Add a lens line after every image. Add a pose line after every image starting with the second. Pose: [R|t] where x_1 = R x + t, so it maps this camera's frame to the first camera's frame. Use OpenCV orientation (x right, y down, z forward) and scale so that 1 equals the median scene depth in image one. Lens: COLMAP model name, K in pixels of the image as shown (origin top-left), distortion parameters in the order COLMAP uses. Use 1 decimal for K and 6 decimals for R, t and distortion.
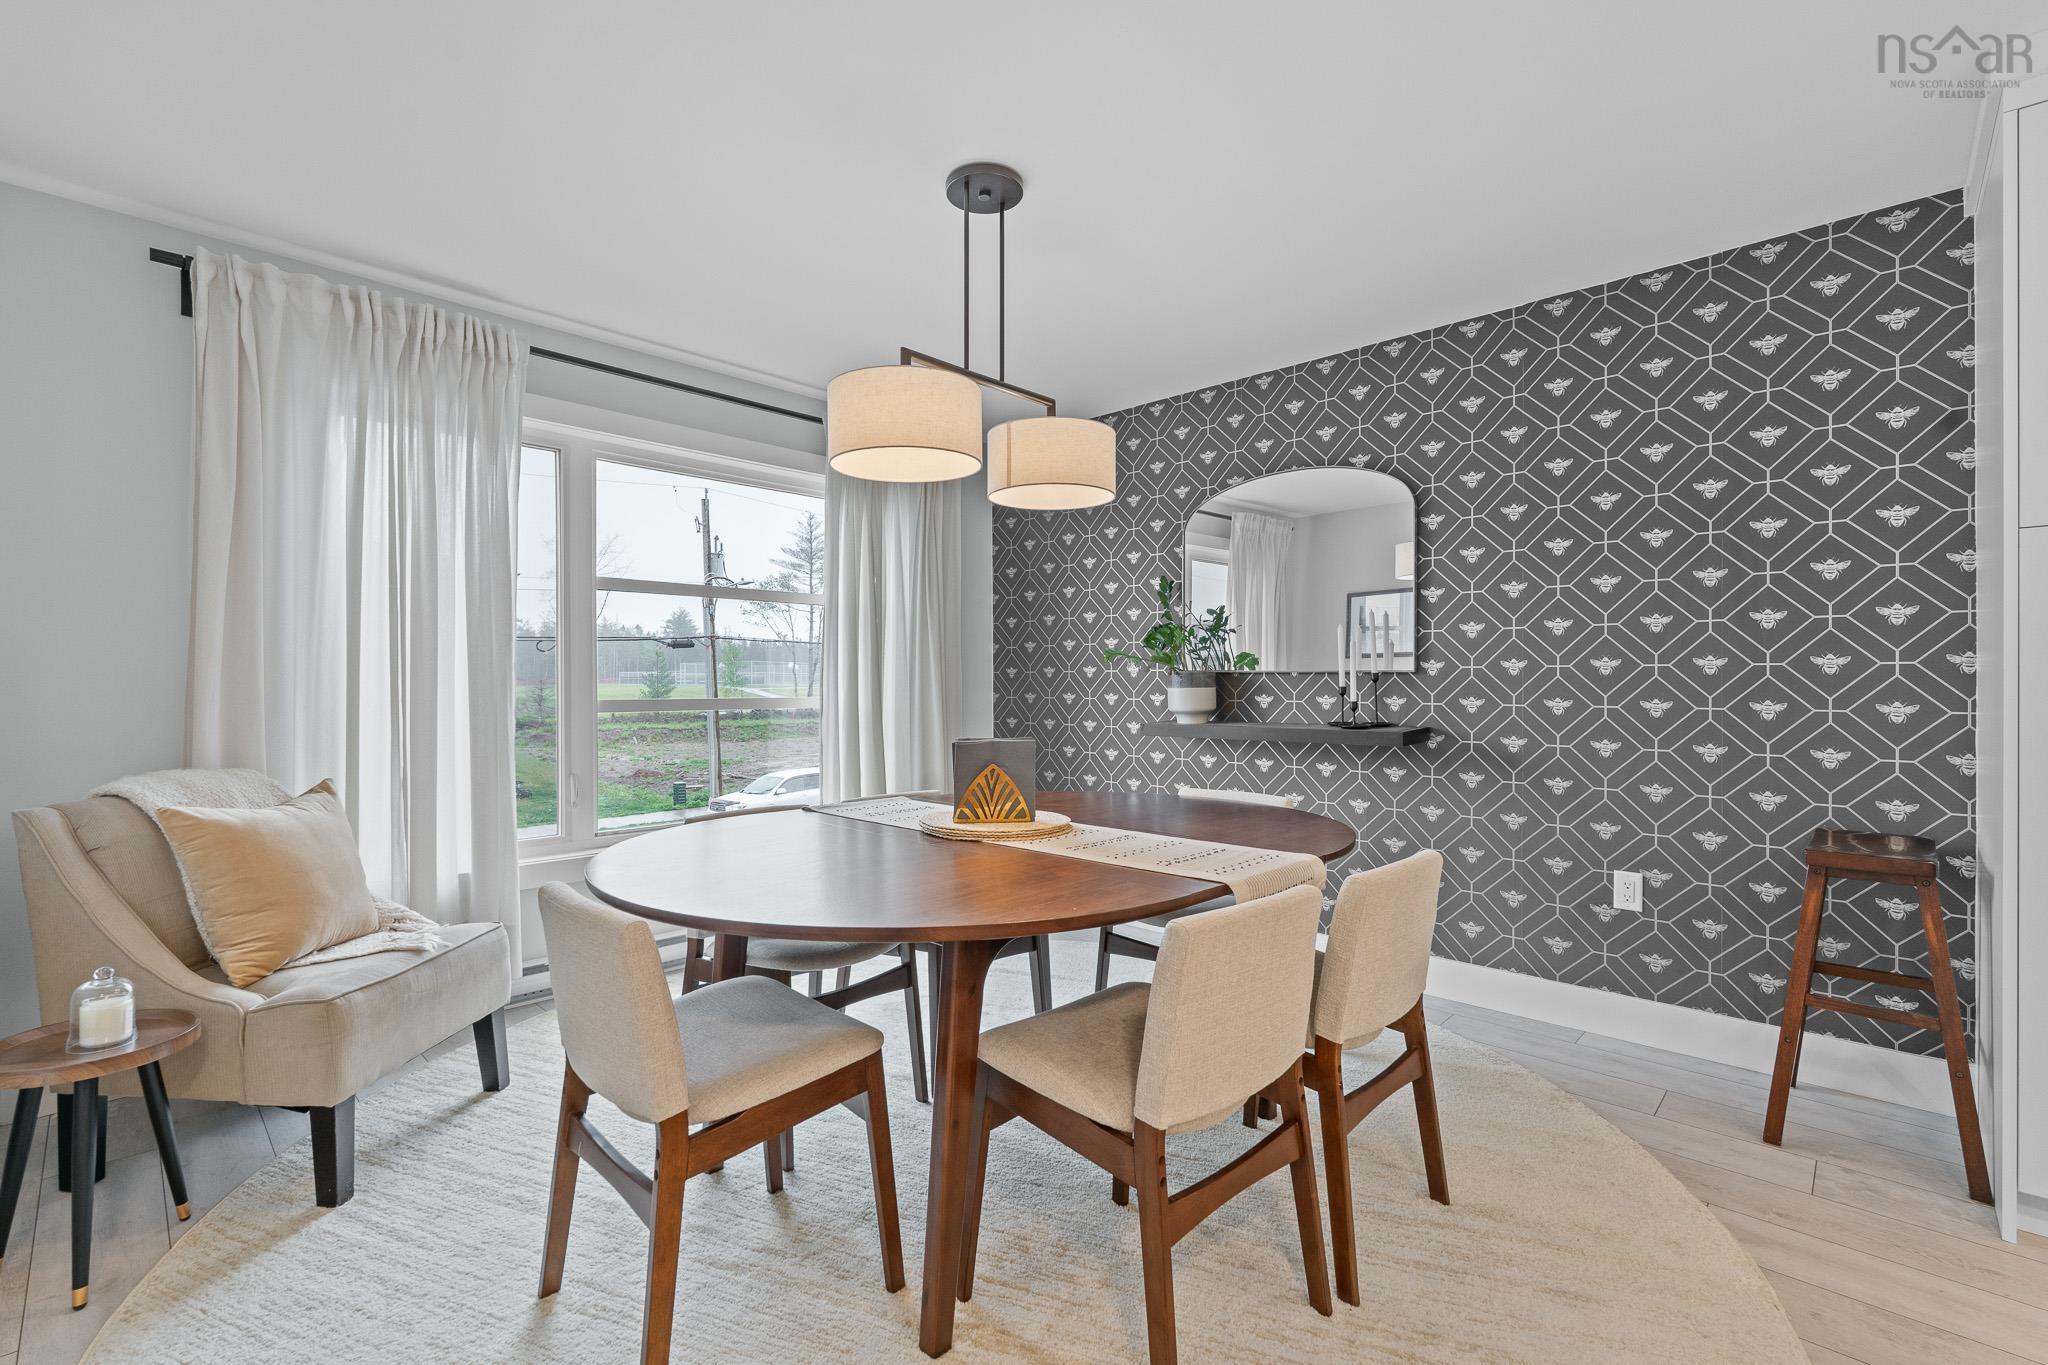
lens RADIAL K [[893.3, 0, 1023.5], [0, 893.3, 683.3], [0, 0, 1]] dist [-0.002261, -0.000860]
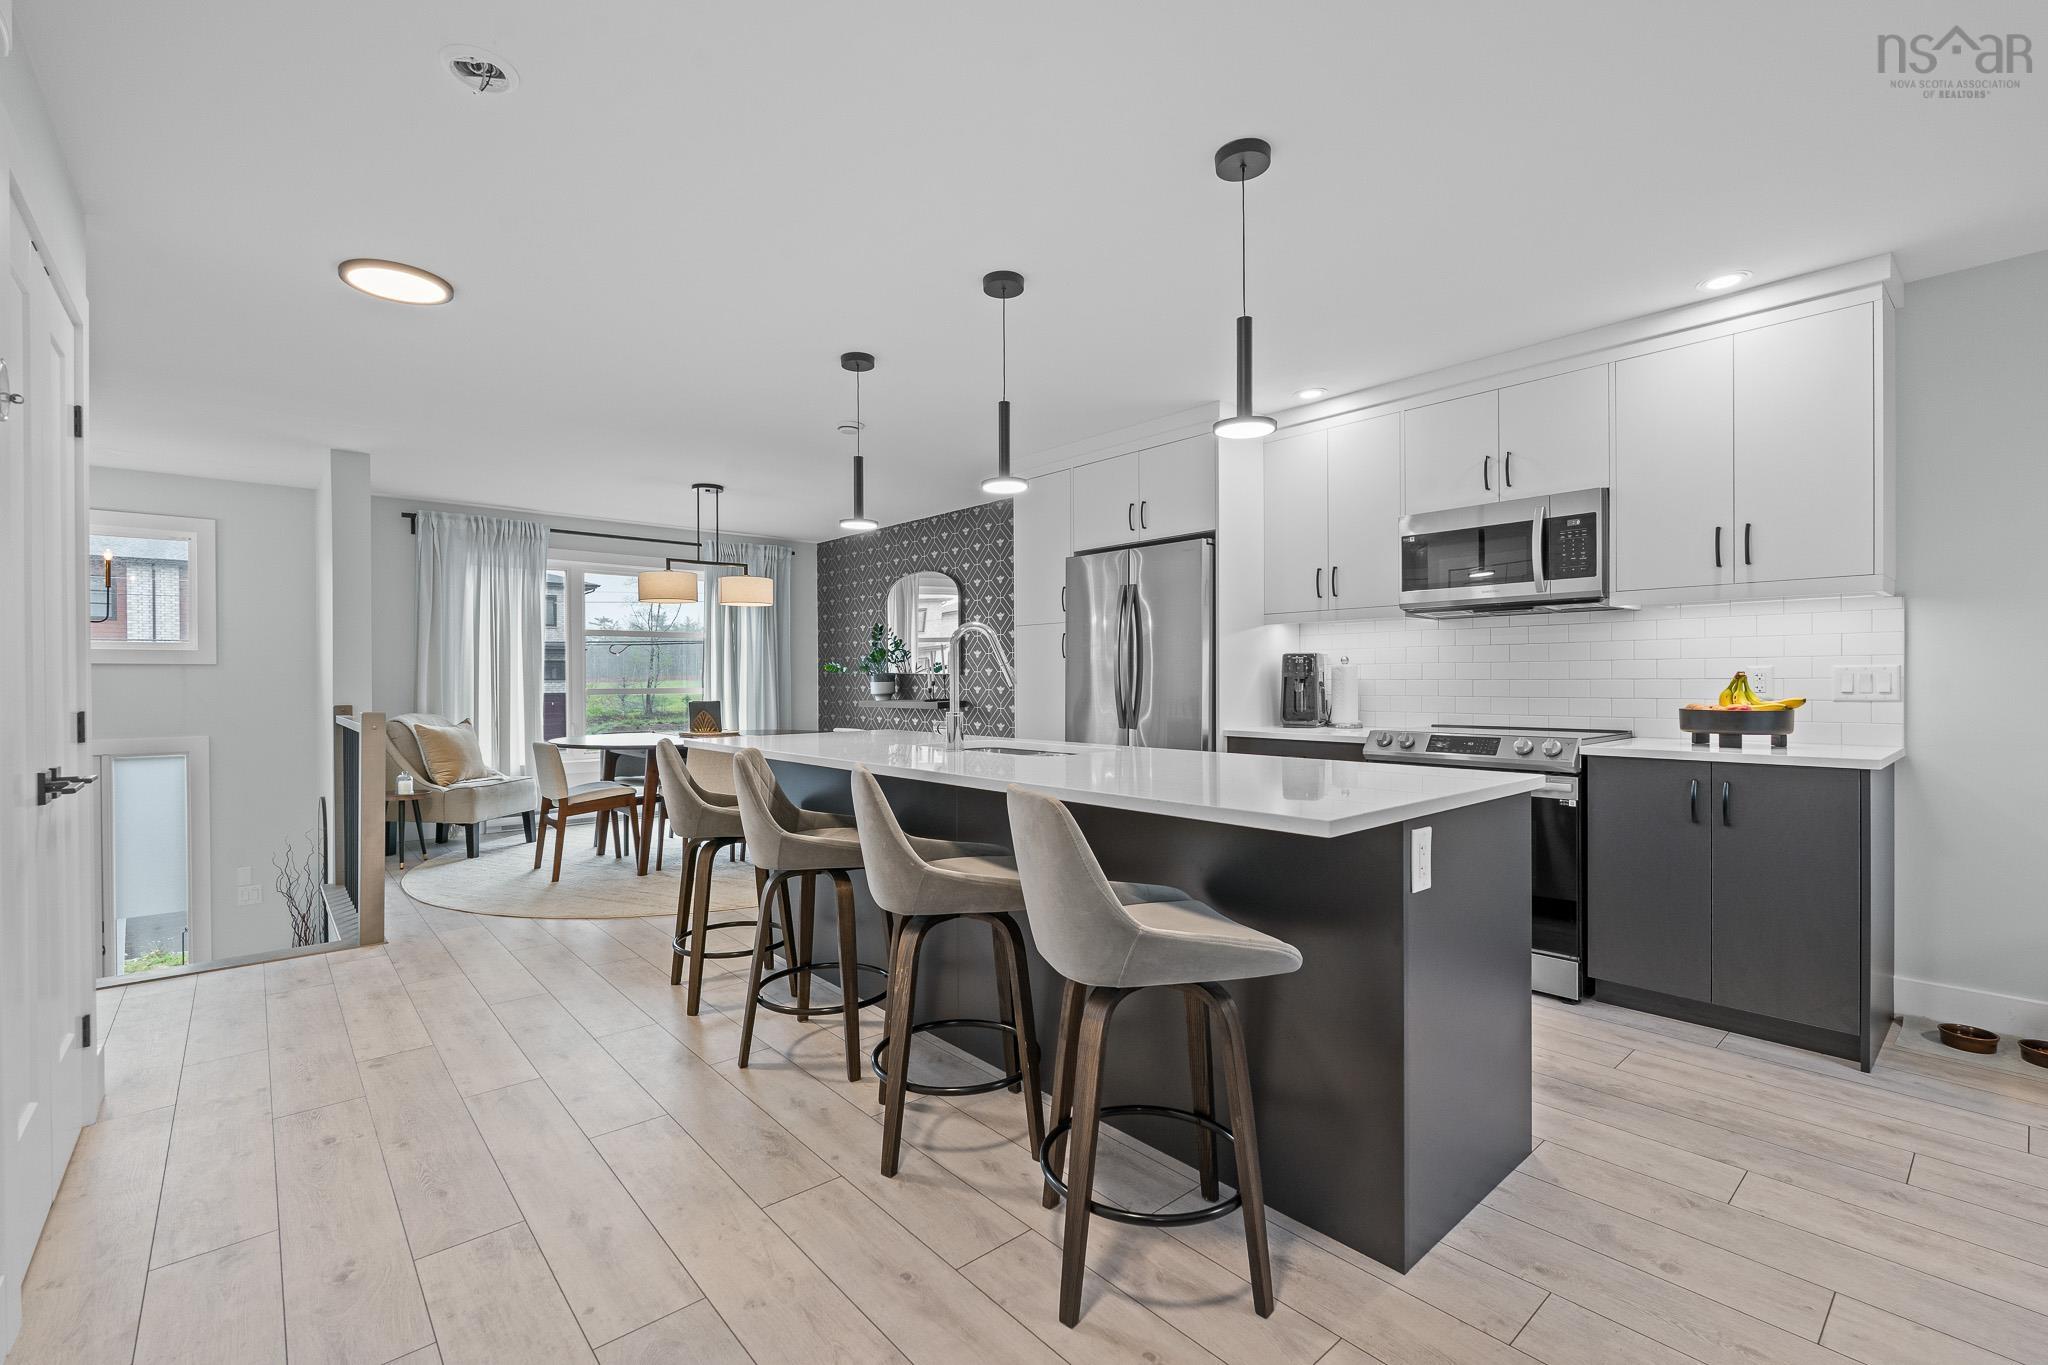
lens RADIAL K [[893.3, 0, 1021.8], [0, 893.3, 683.8], [0, 0, 1]] dist [-0.002261, -0.000860]
pose [[0.996538, -0.001363, -0.083130, 1.014856], [0.001724, 0.999989, 0.004268, 0.001975], [0.083123, -0.004396, 0.996530, -1.416557]]
